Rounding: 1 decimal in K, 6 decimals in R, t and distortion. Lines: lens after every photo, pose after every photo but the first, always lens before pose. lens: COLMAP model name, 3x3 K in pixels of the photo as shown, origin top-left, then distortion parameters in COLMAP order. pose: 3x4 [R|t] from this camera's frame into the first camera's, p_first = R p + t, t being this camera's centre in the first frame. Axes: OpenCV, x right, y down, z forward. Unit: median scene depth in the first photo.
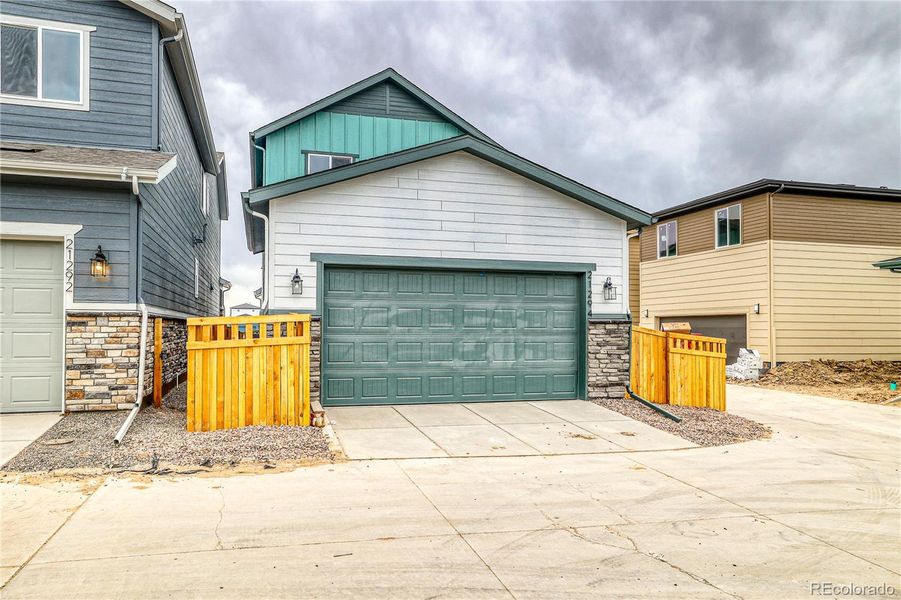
lens RADIAL K [[589.6, 0, 448.9], [0, 589.6, 327.2], [0, 0, 1]] dist [0.013954, 0.000664]
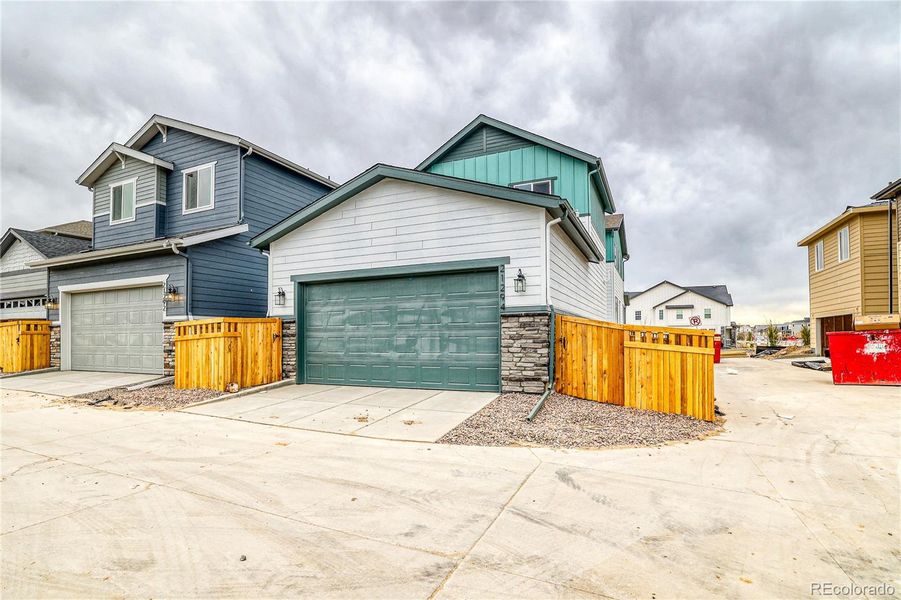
lens RADIAL K [[471.4, 0, 449.2], [0, 471.4, 337.0], [0, 0, 1]] dist [-0.023286, 0.000401]
pose [[0.751405, -0.013903, -0.659695, 0.708422], [0.014655, 0.999883, -0.004379, 0.030126], [0.659679, -0.006378, 0.751520, 0.343796]]
